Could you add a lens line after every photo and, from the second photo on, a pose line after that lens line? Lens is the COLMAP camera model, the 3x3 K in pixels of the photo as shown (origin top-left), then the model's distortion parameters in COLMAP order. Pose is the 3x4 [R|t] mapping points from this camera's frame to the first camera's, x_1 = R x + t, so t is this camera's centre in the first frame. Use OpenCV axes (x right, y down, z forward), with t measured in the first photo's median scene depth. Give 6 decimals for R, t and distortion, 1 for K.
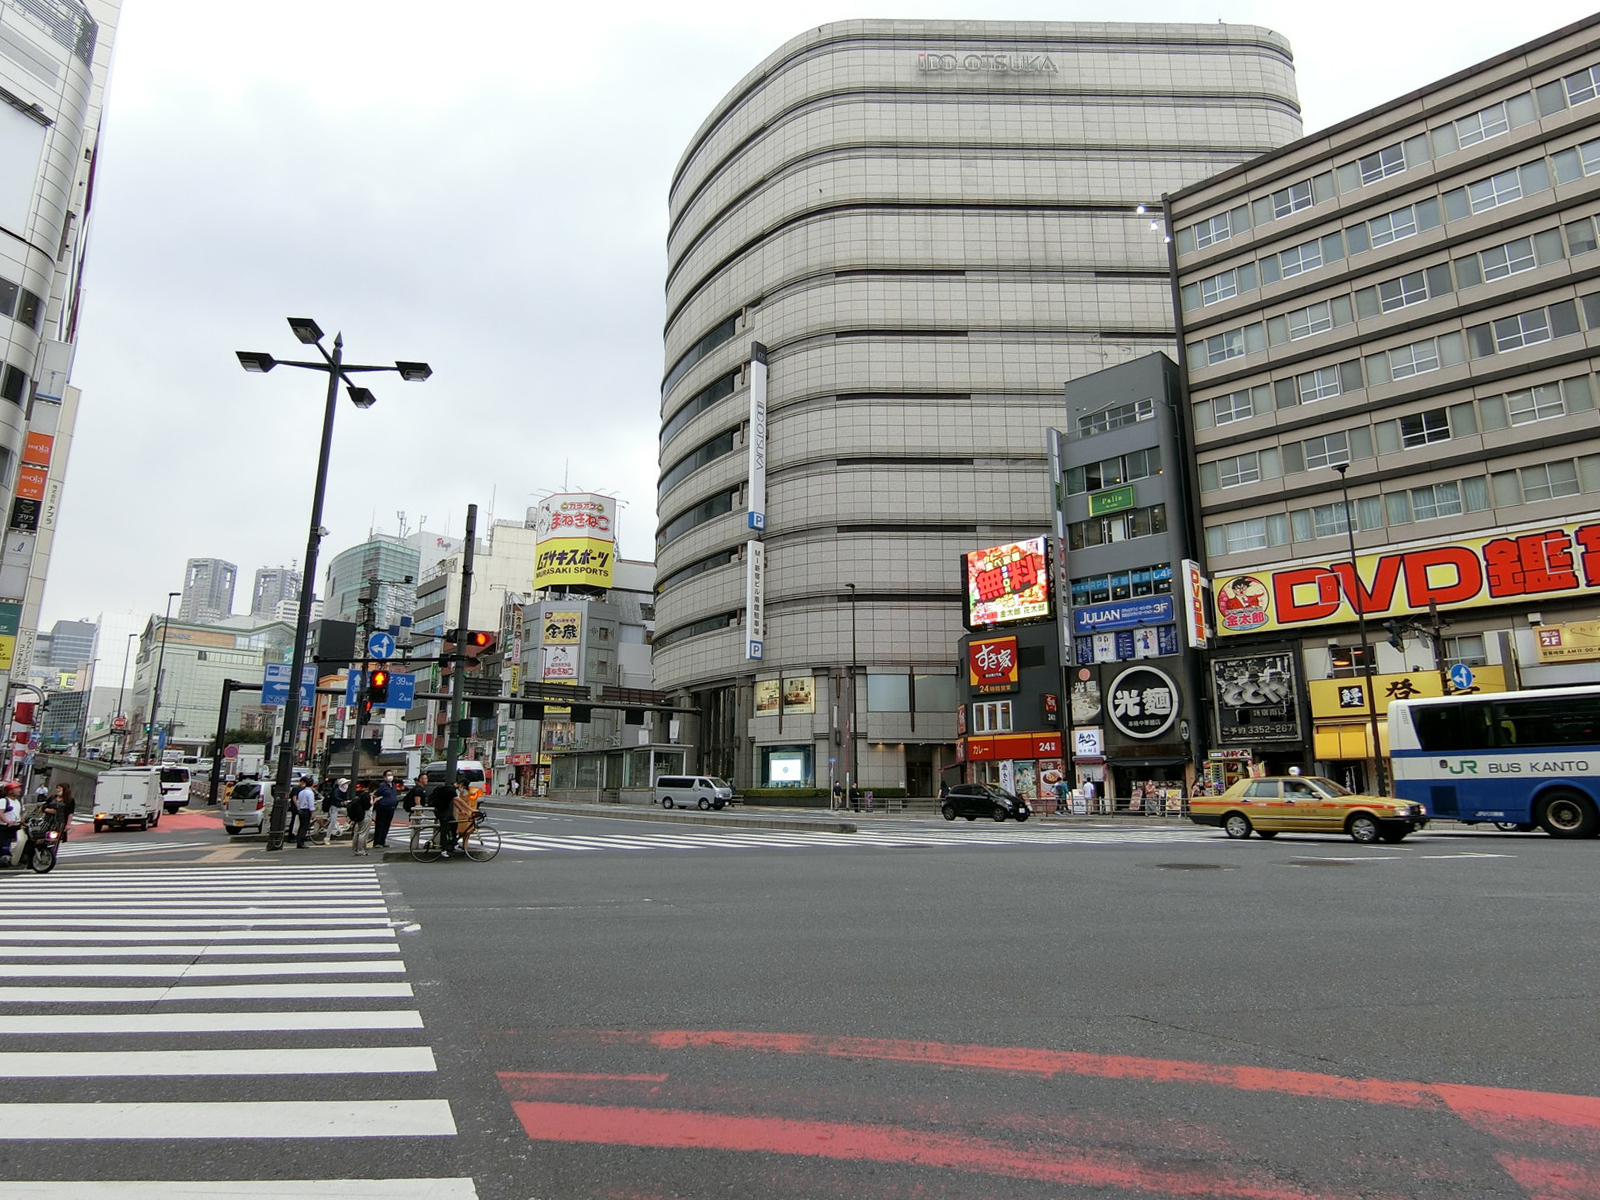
lens RADIAL K [[837.7, 0, 800.0], [0, 837.7, 600.0], [0, 0, 1]] dist [-0.051815, -0.000891]
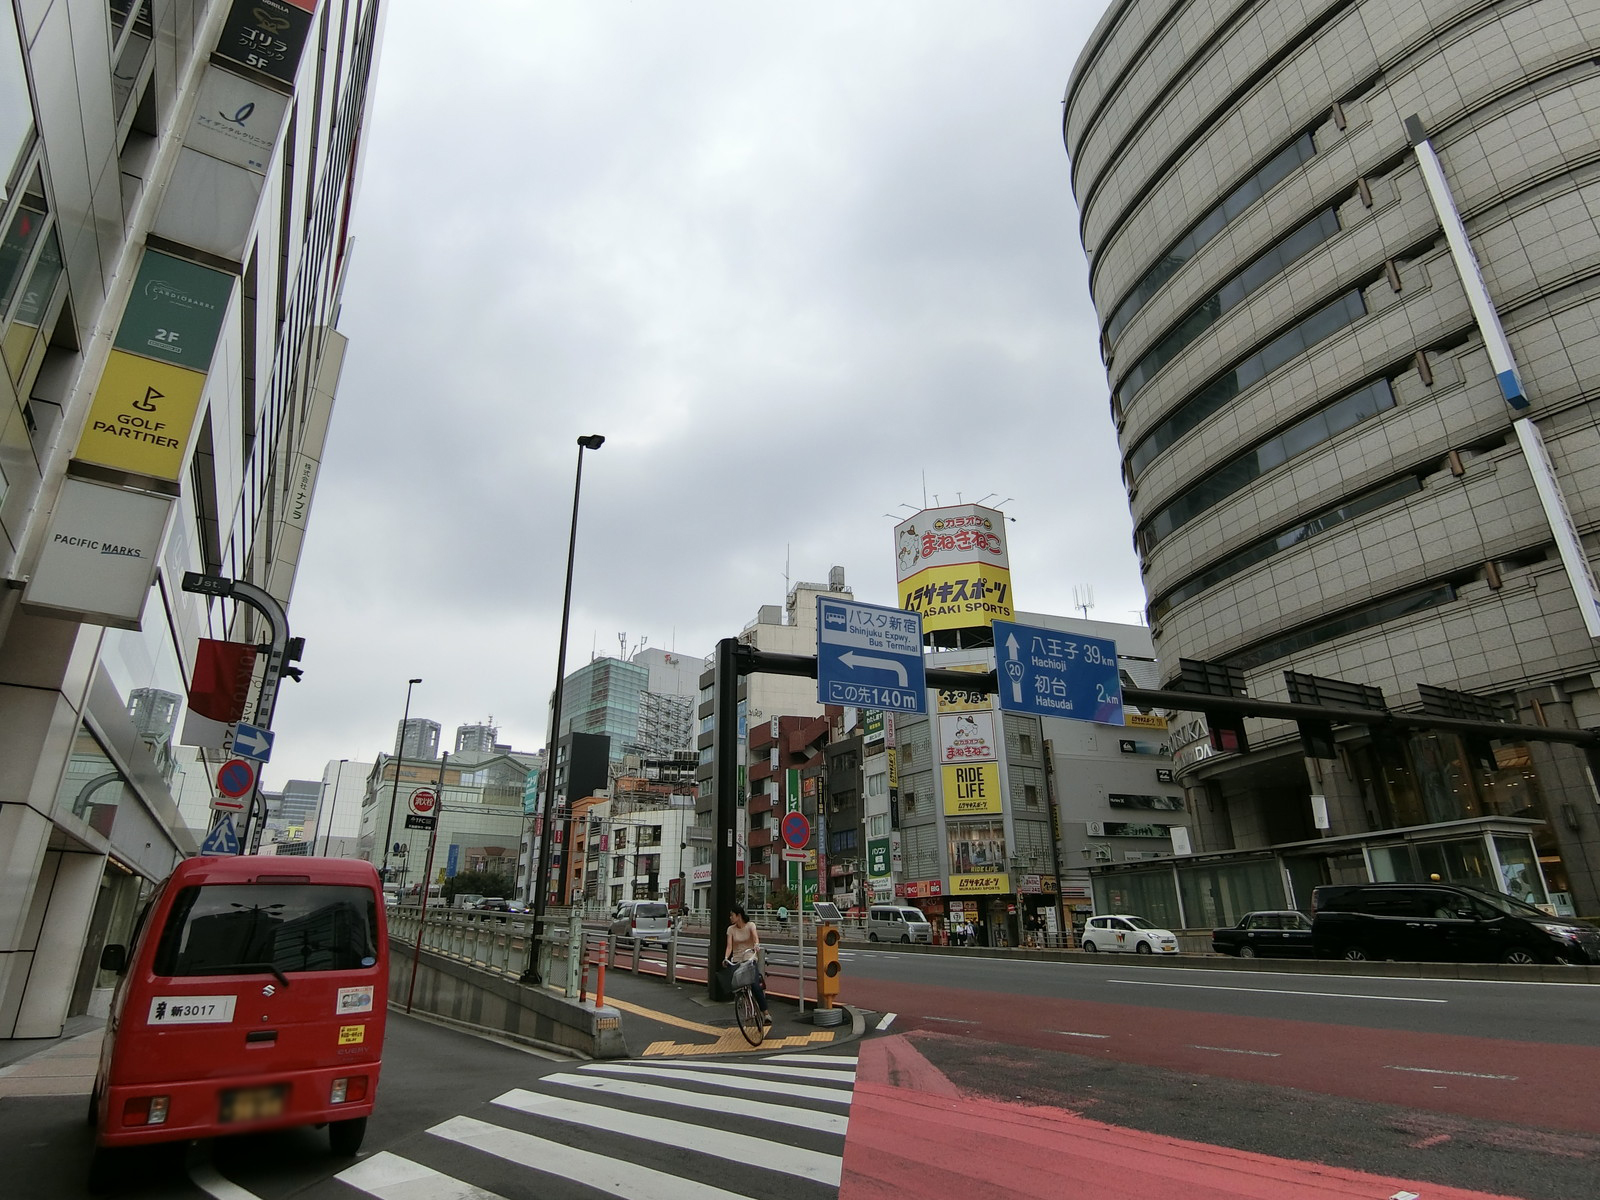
lens RADIAL K [[837.7, 0, 800.0], [0, 837.7, 600.0], [0, 0, 1]] dist [-0.051815, -0.000891]
pose [[0.979183, -0.082619, -0.185404, -0.272479], [0.051716, 0.984816, -0.165721, 0.066098], [0.196280, 0.152683, 0.968588, 0.286664]]
